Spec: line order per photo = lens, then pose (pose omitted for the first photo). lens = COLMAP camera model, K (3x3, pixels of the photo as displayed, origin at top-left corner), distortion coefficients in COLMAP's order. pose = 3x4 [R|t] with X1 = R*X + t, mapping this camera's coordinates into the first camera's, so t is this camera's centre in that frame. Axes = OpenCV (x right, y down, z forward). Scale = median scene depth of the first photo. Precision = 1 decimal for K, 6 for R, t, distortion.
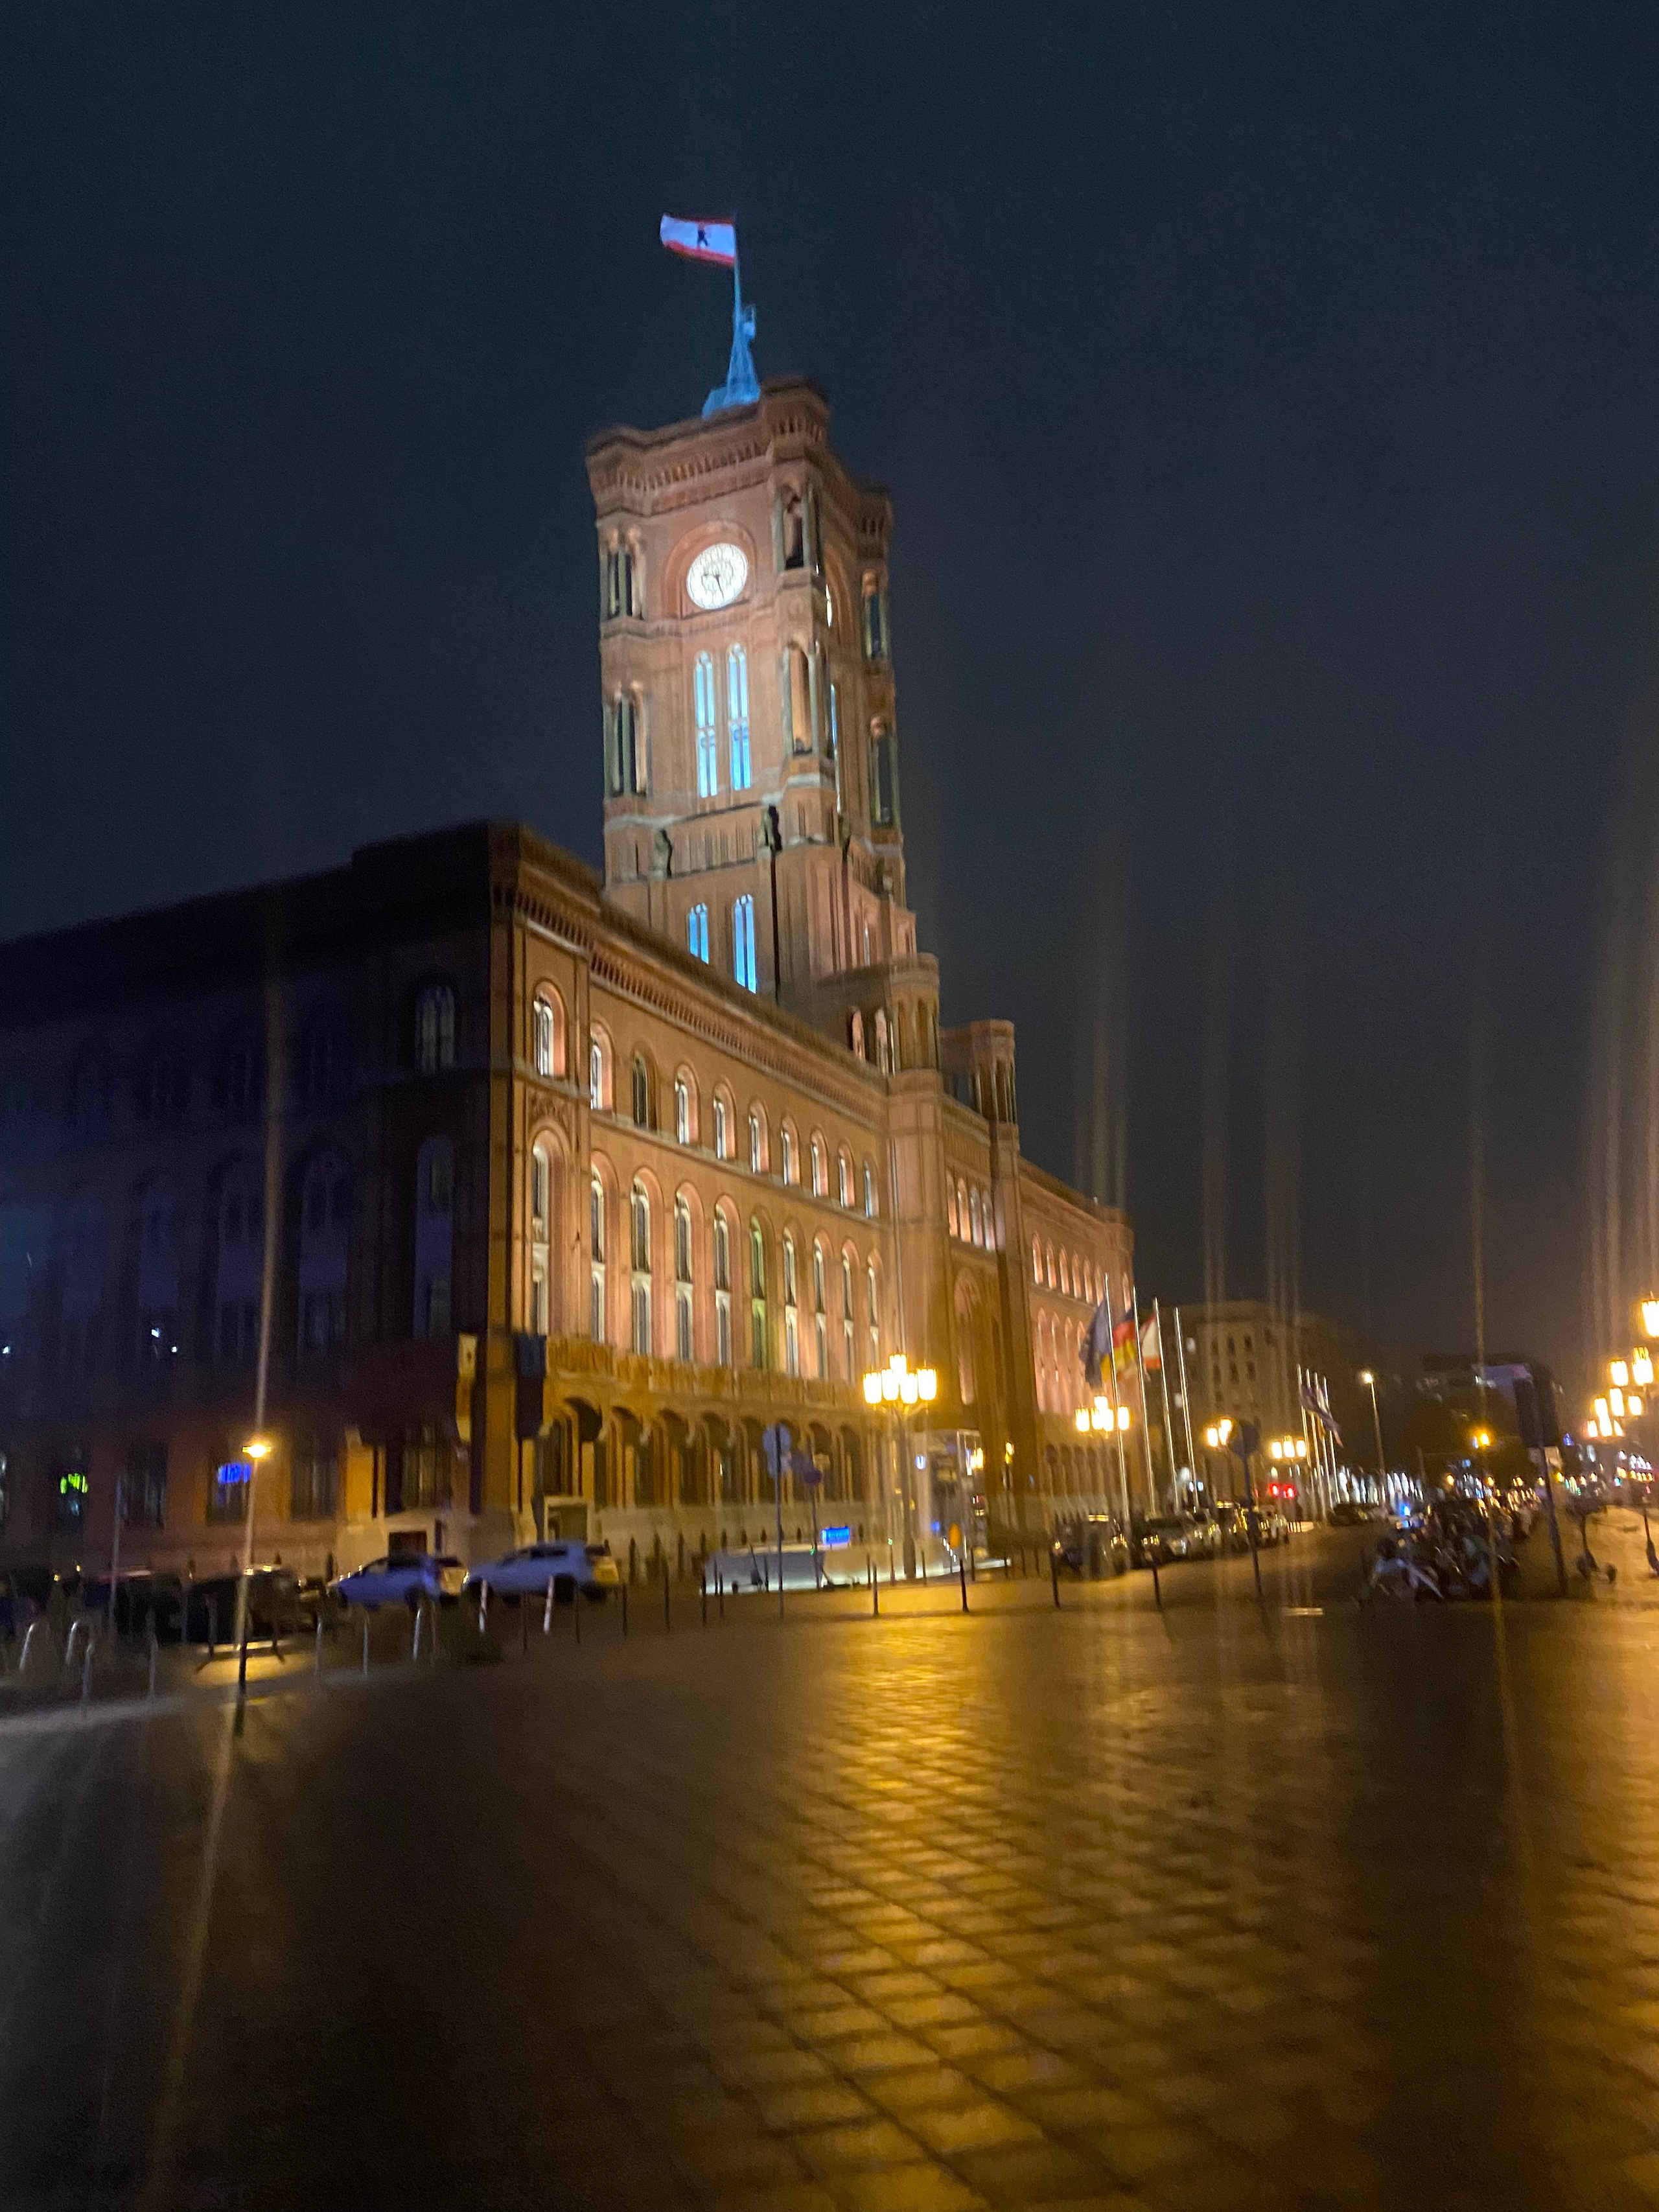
lens RADIAL K [[1648.3, 0, 838.4], [0, 1648.3, 1102.7], [0, 0, 1]] dist [0.104226, -0.003058]
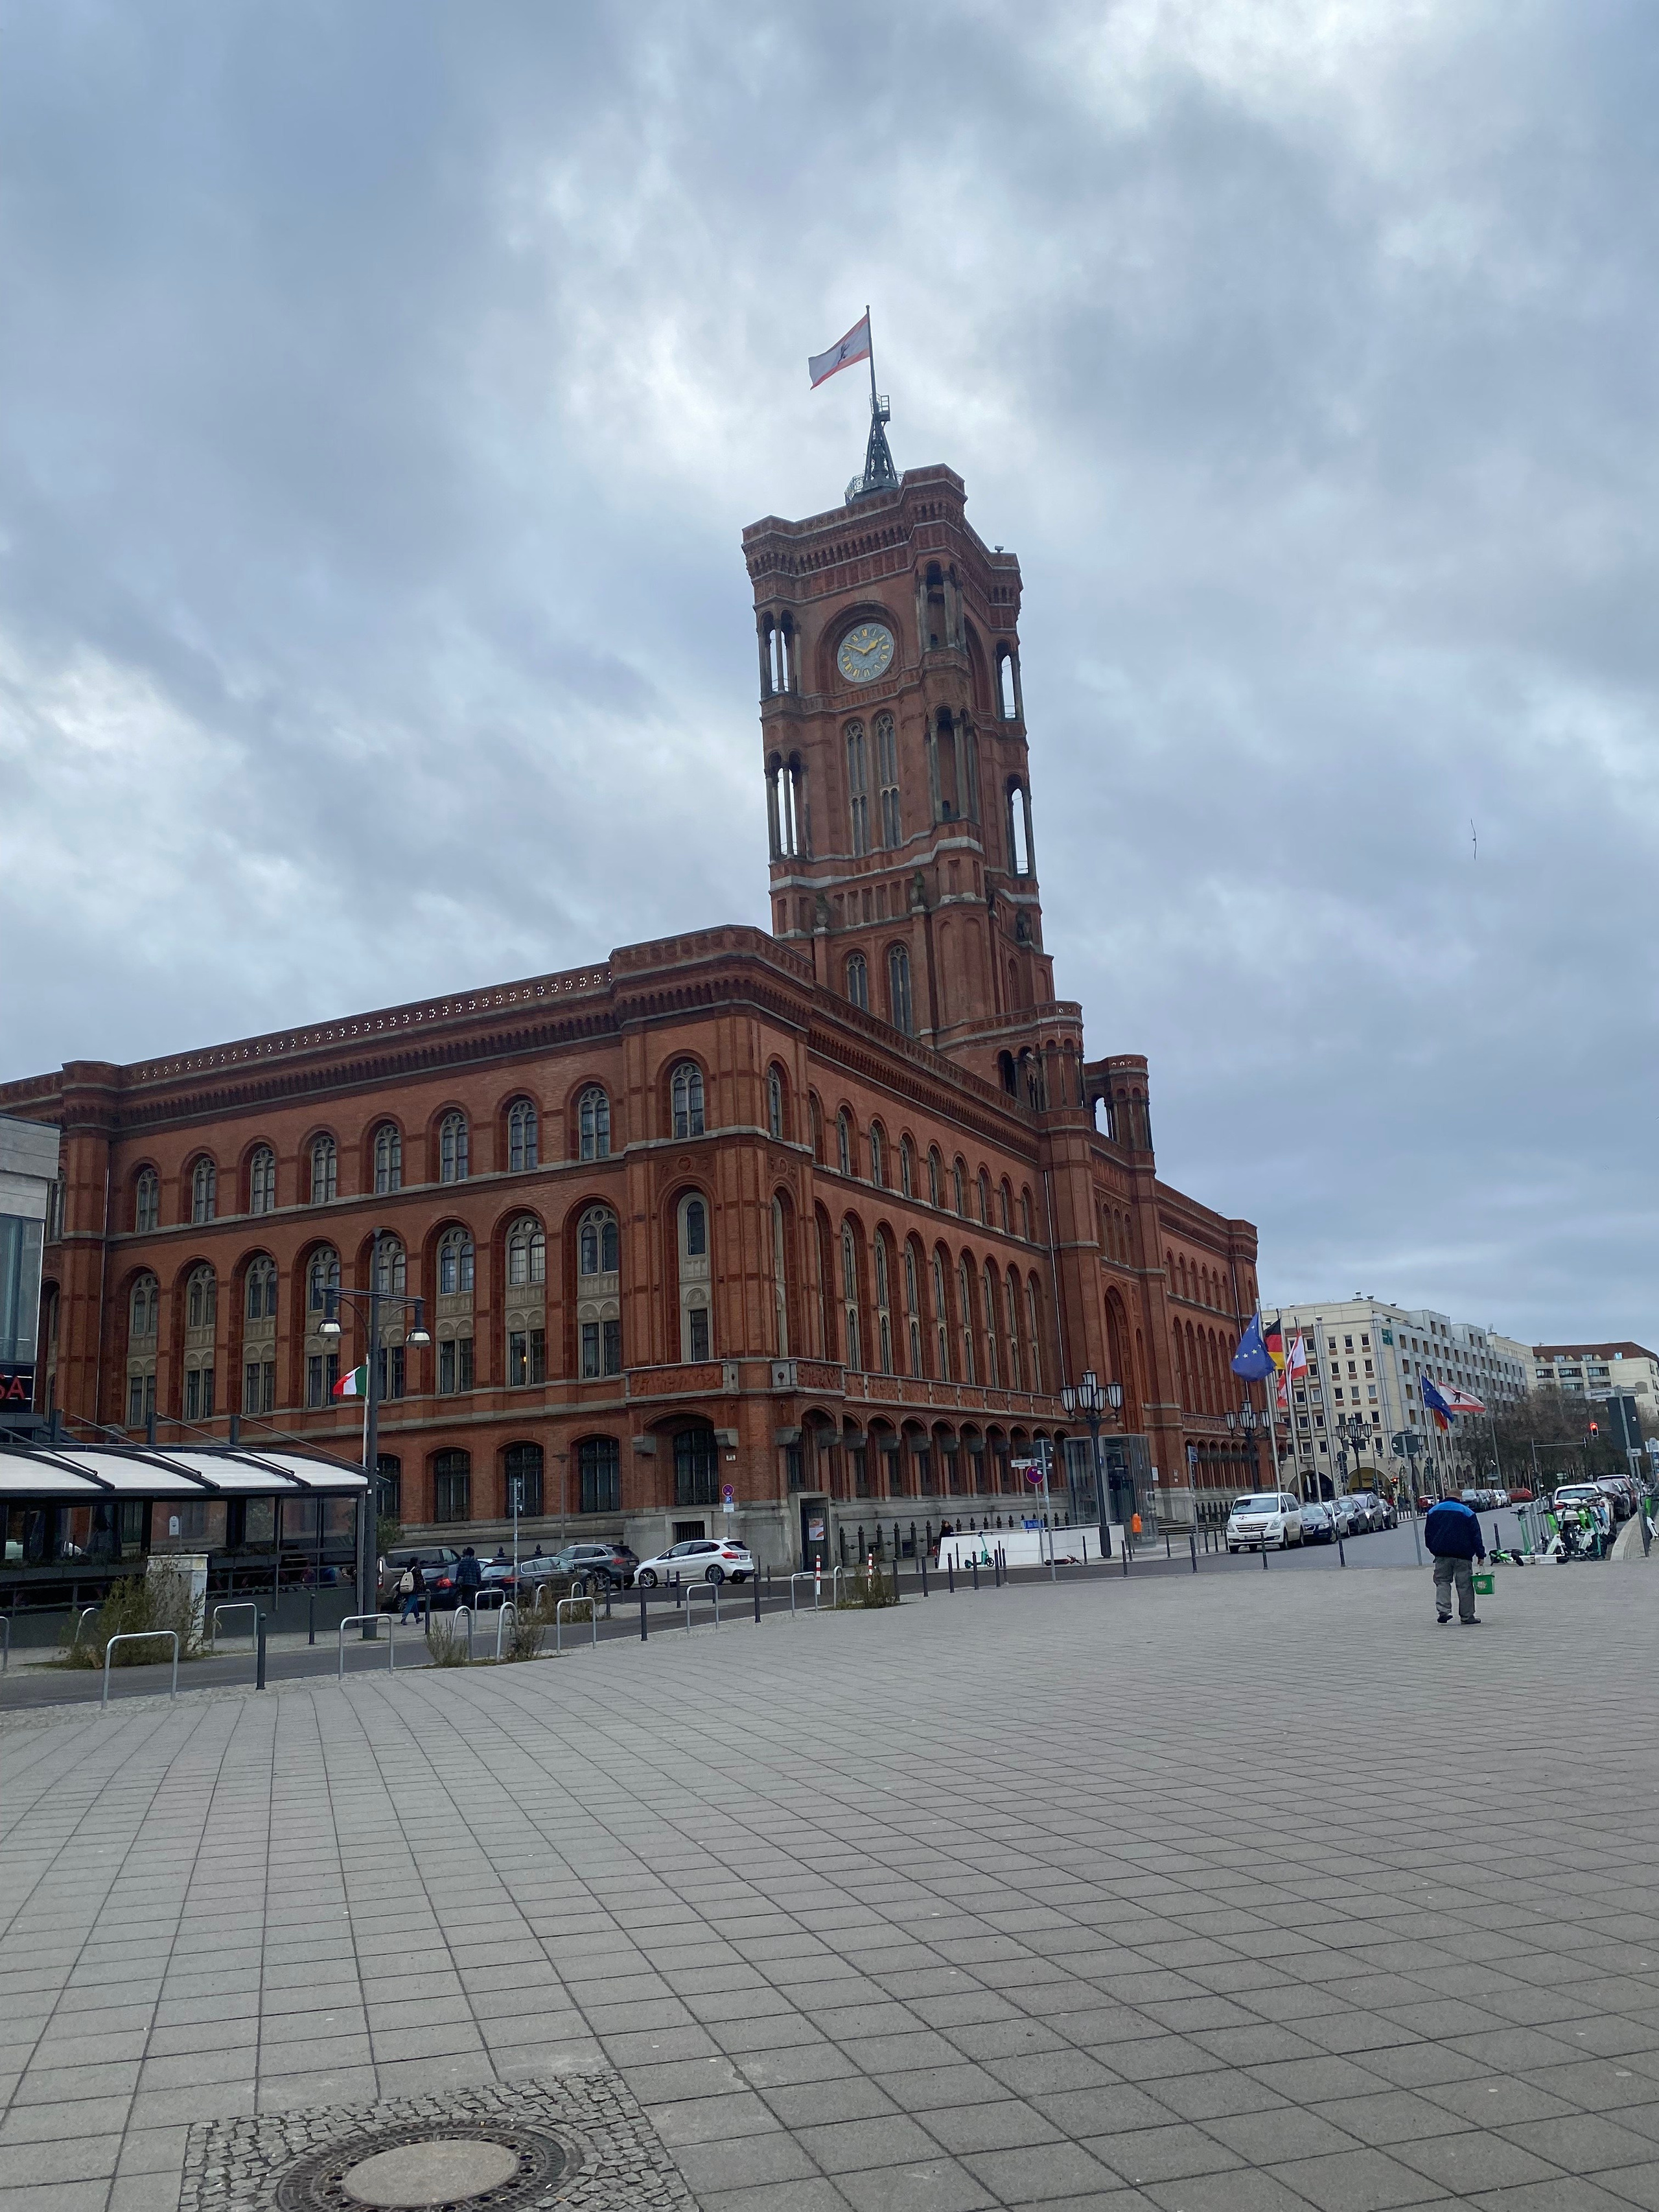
lens RADIAL K [[1648.3, 0, 838.4], [0, 1648.3, 1102.7], [0, 0, 1]] dist [0.104226, -0.003058]
pose [[0.998272, -0.025248, -0.053064, -0.069221], [0.025316, 0.999679, 0.000616, -0.040465], [0.053031, -0.001958, 0.998591, -0.177104]]
